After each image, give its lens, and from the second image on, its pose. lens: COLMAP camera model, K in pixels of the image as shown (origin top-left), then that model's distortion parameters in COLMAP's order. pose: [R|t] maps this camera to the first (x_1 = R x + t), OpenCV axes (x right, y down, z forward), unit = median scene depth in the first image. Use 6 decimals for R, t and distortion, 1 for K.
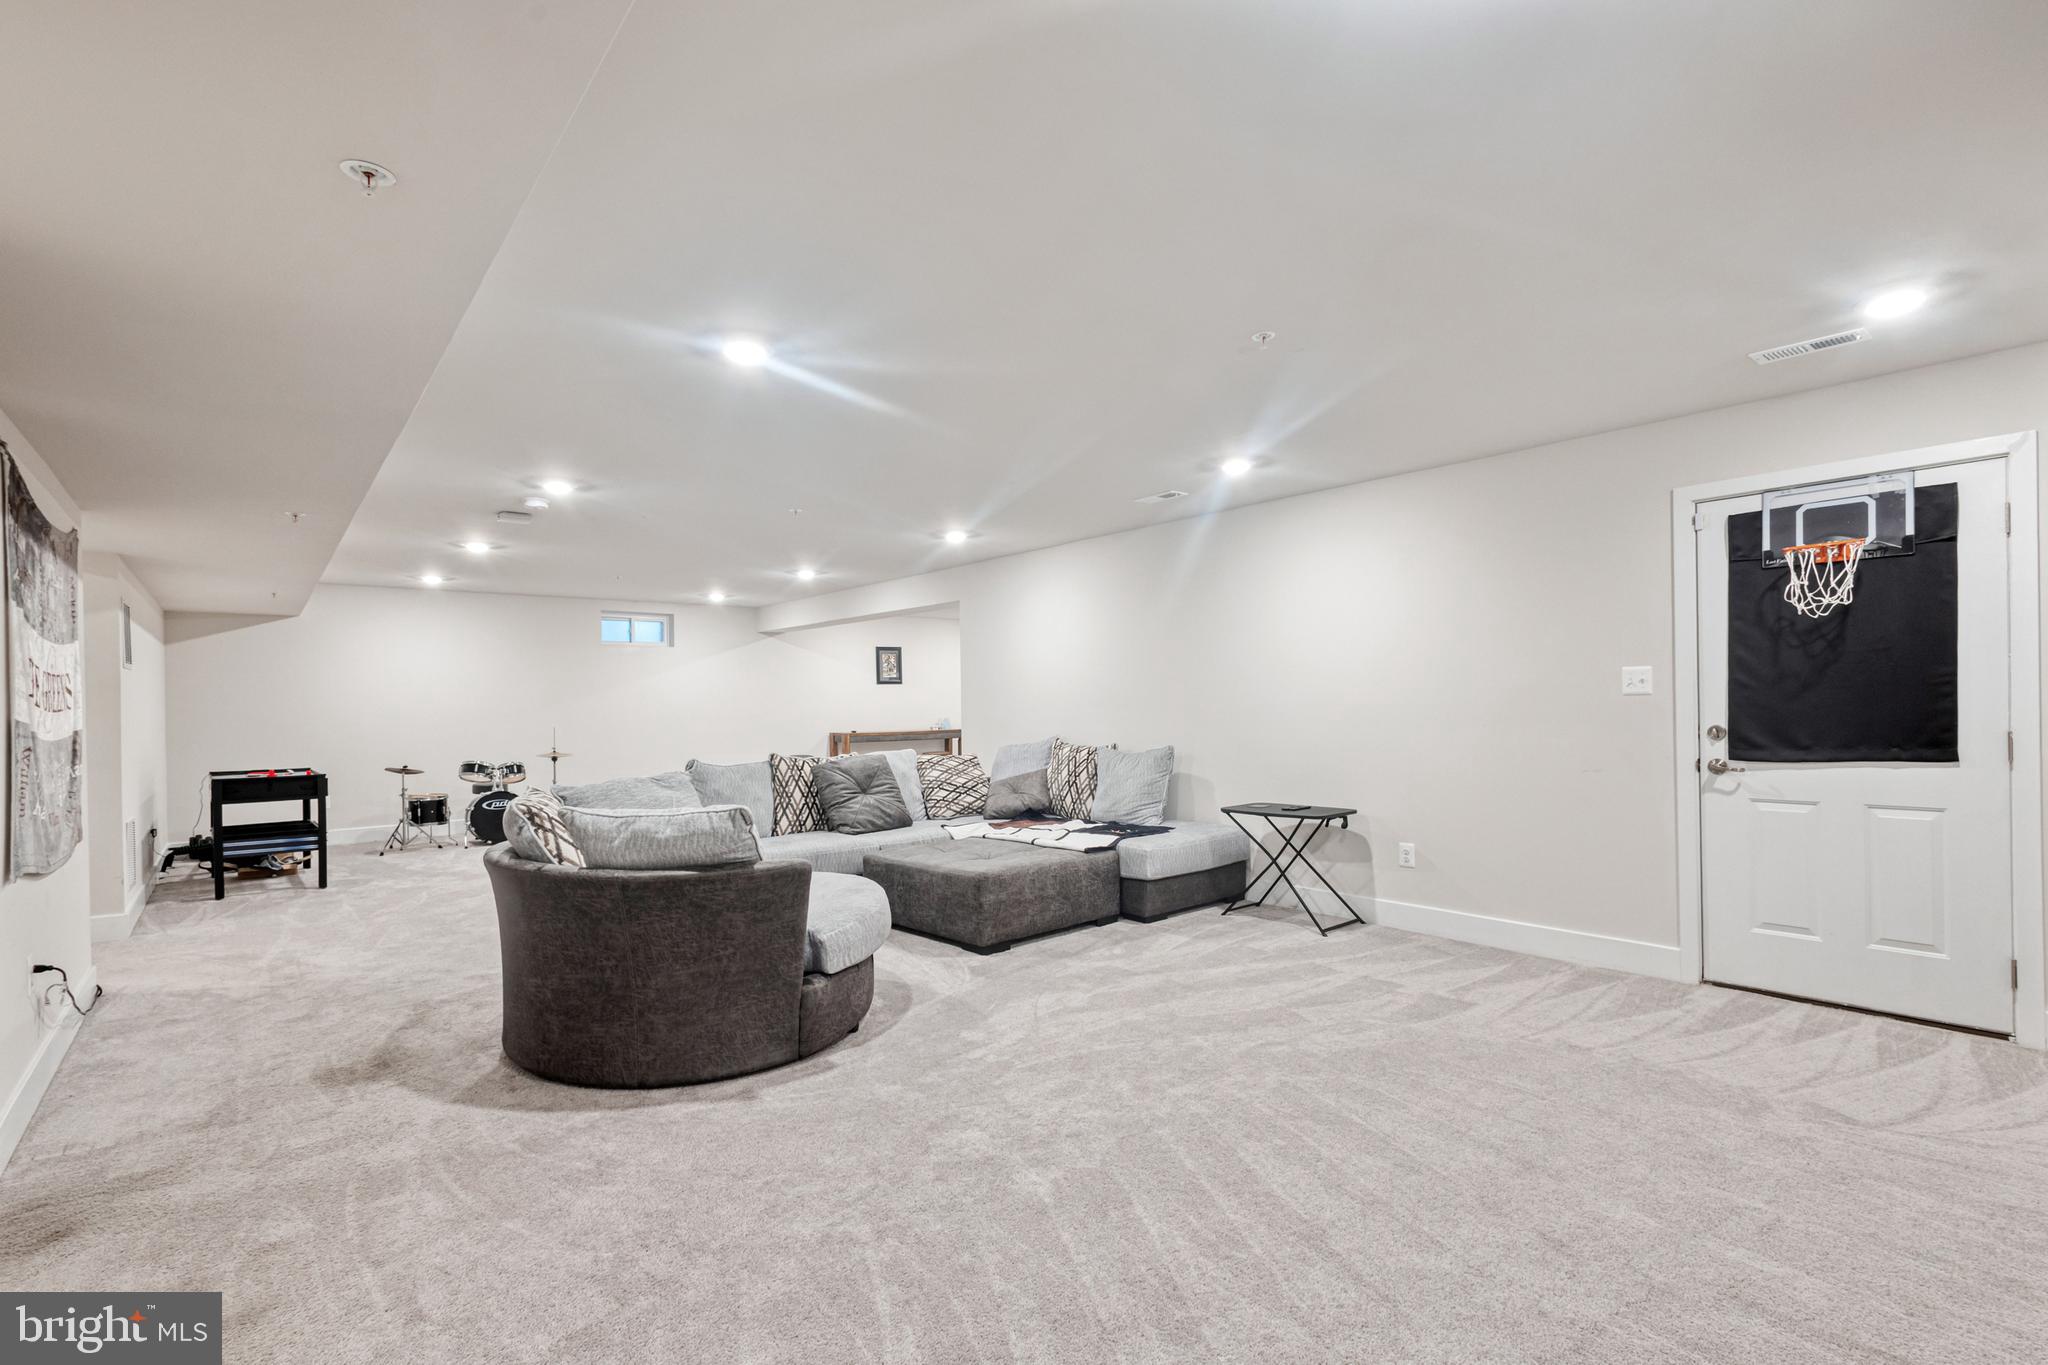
lens RADIAL K [[937.1, 0, 1018.7], [0, 937.1, 691.1], [0, 0, 1]] dist [0.011423, 0.000053]
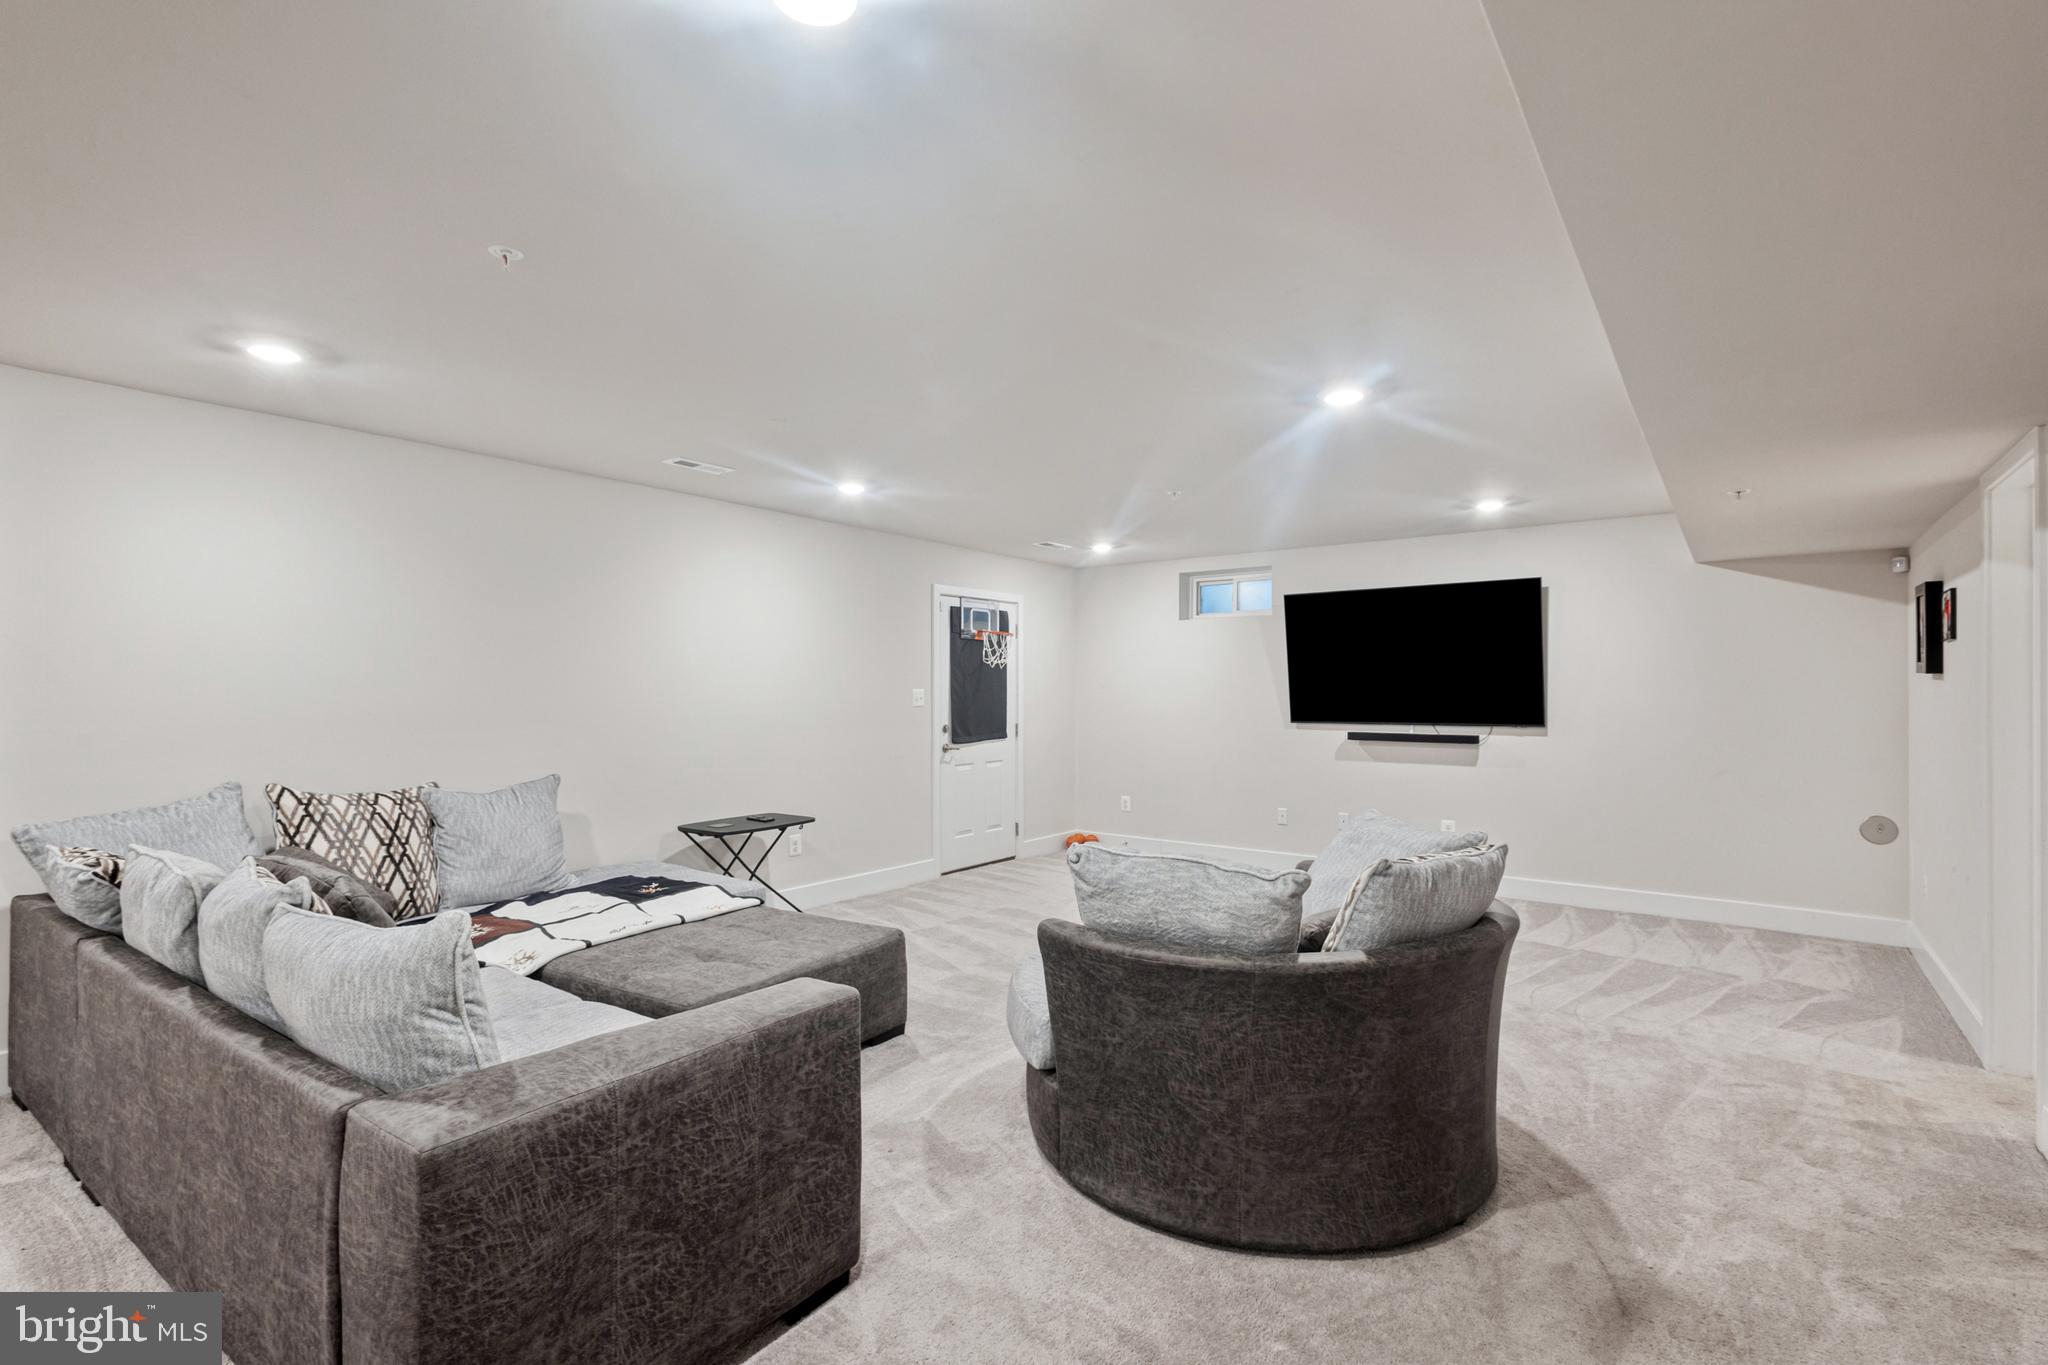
lens RADIAL K [[937.1, 0, 1018.7], [0, 937.1, 691.1], [0, 0, 1]] dist [0.011423, 0.000053]
pose [[-0.221499, 0.007363, 0.975133, -0.985472], [-0.020406, 0.999718, -0.012184, -0.007551], [-0.974947, -0.022598, -0.221287, 1.260476]]
